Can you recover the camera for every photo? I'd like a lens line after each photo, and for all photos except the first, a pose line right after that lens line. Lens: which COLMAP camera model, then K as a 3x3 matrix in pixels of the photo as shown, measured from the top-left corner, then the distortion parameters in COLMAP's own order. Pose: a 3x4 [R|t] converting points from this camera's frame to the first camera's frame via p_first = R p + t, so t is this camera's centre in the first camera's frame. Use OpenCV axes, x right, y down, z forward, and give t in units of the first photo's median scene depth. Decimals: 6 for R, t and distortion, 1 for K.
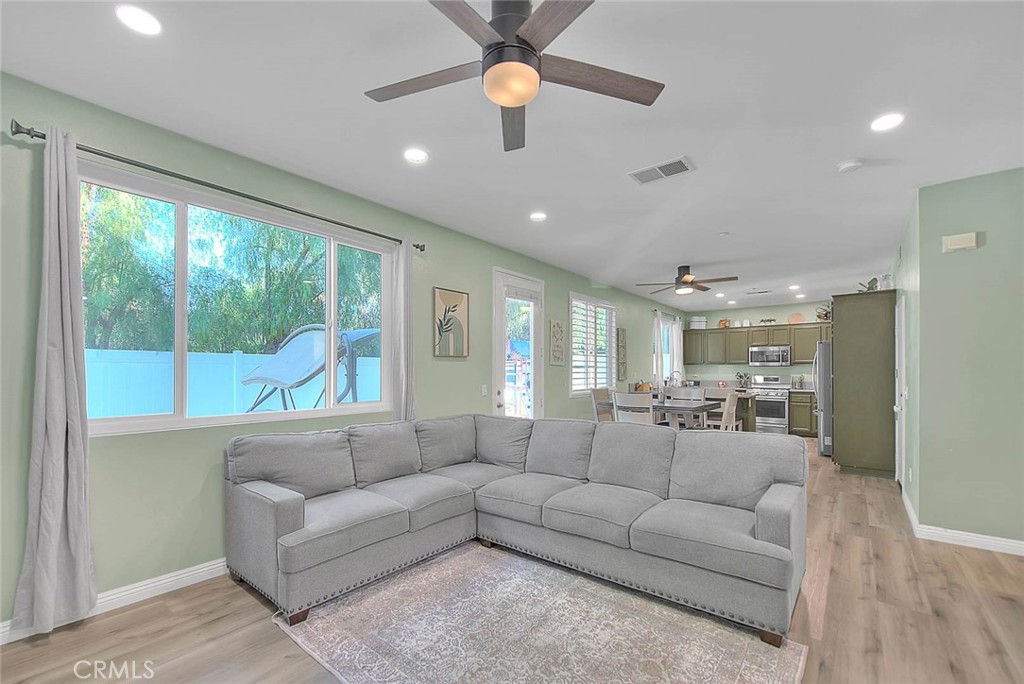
lens RADIAL K [[418.5, 0, 509.9], [0, 418.5, 369.7], [0, 0, 1]] dist [-0.000631, -0.001228]
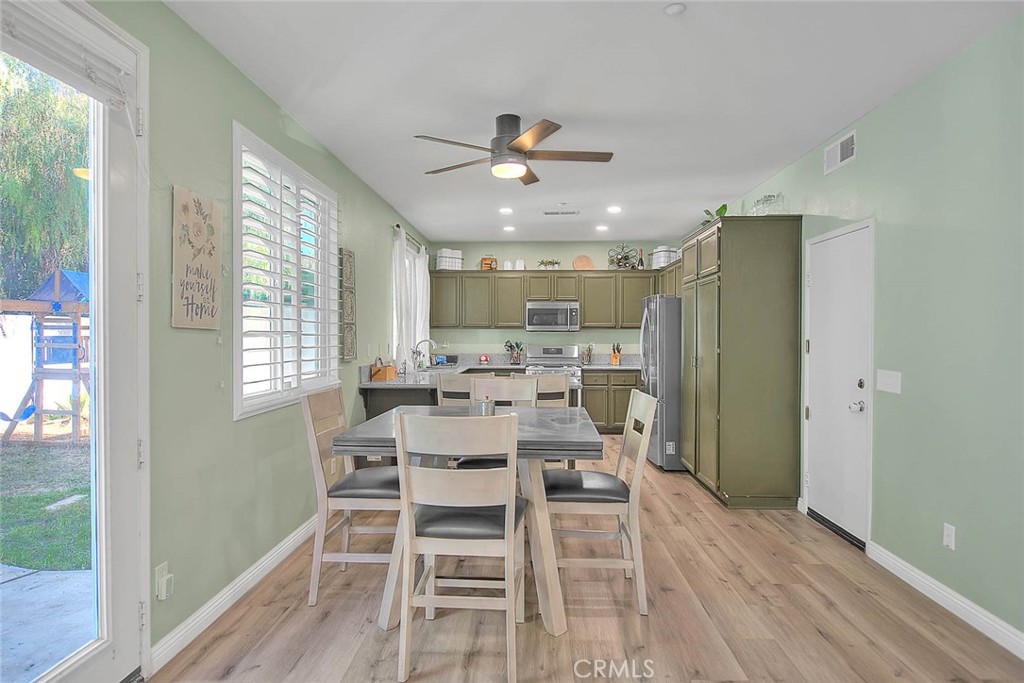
lens RADIAL K [[574.9, 0, 522.8], [0, 574.9, 340.6], [0, 0, 1]] dist [-0.006596, 0.000062]
pose [[0.791696, -0.005778, 0.610887, 0.041460], [-0.001962, 0.999926, 0.012000, -0.008427], [-0.610911, -0.010699, 0.791627, 0.498303]]
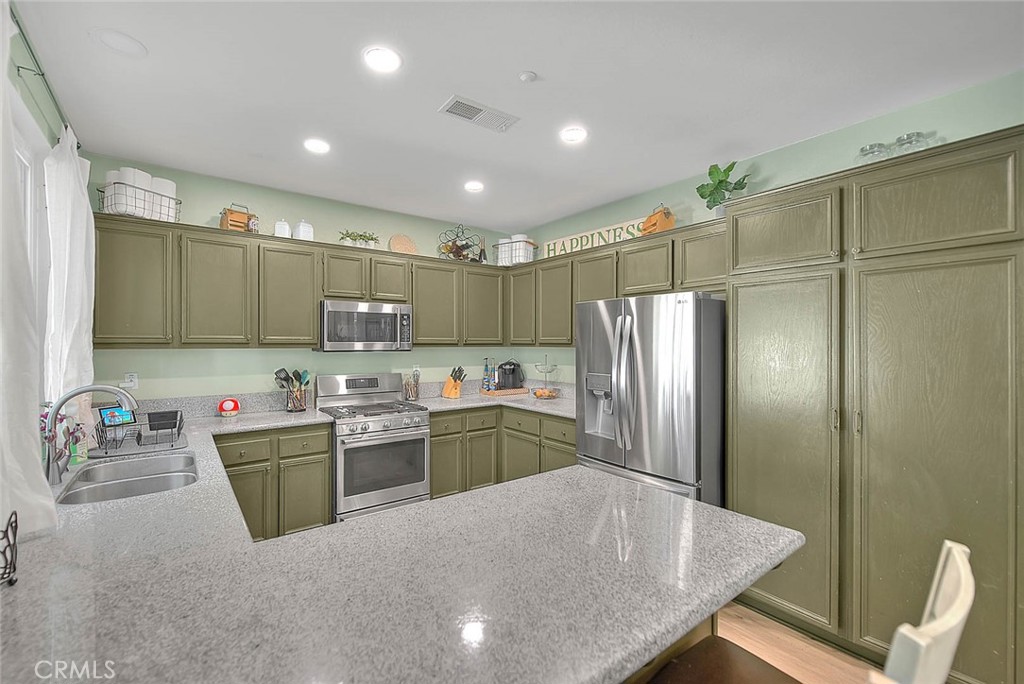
lens RADIAL K [[442.6, 0, 504.8], [0, 442.6, 342.4], [0, 0, 1]] dist [-0.000802, 0.000118]
pose [[0.211505, -0.001826, 0.977375, 0.386642], [-0.003411, 0.999991, 0.002607, -0.030077], [-0.977371, -0.003885, 0.211497, 1.280280]]
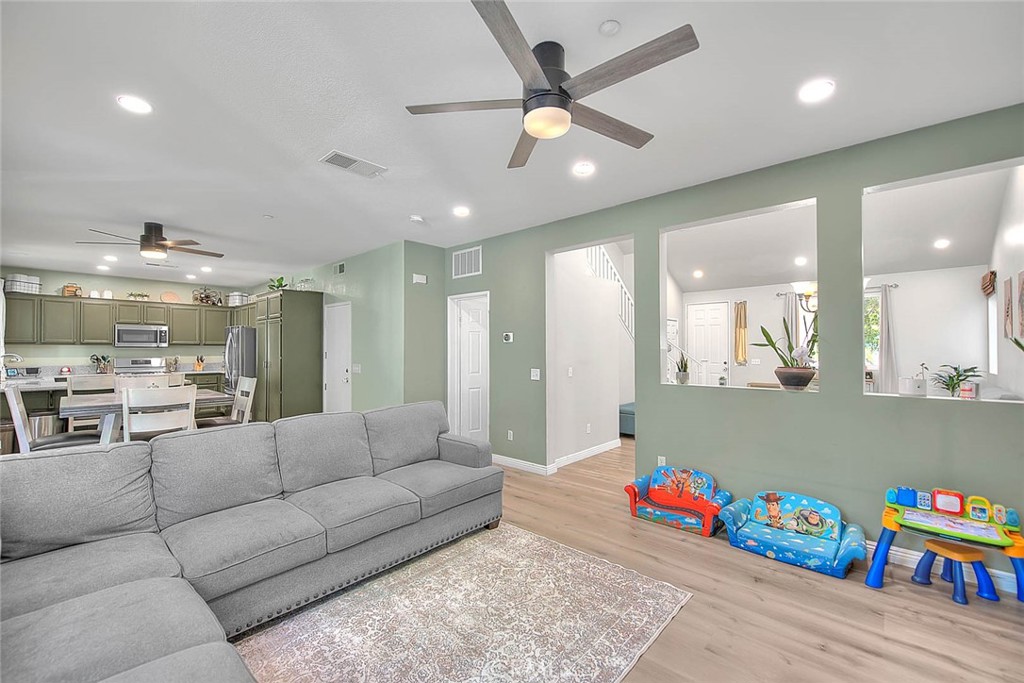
lens RADIAL K [[418.5, 0, 502.7], [0, 418.5, 344.7], [0, 0, 1]] dist [-0.000631, -0.001228]
pose [[0.072470, 0.011569, 0.997304, -0.331840], [-0.001724, 0.999933, -0.011474, -0.008923], [-0.997369, -0.000887, 0.072485, 0.288974]]
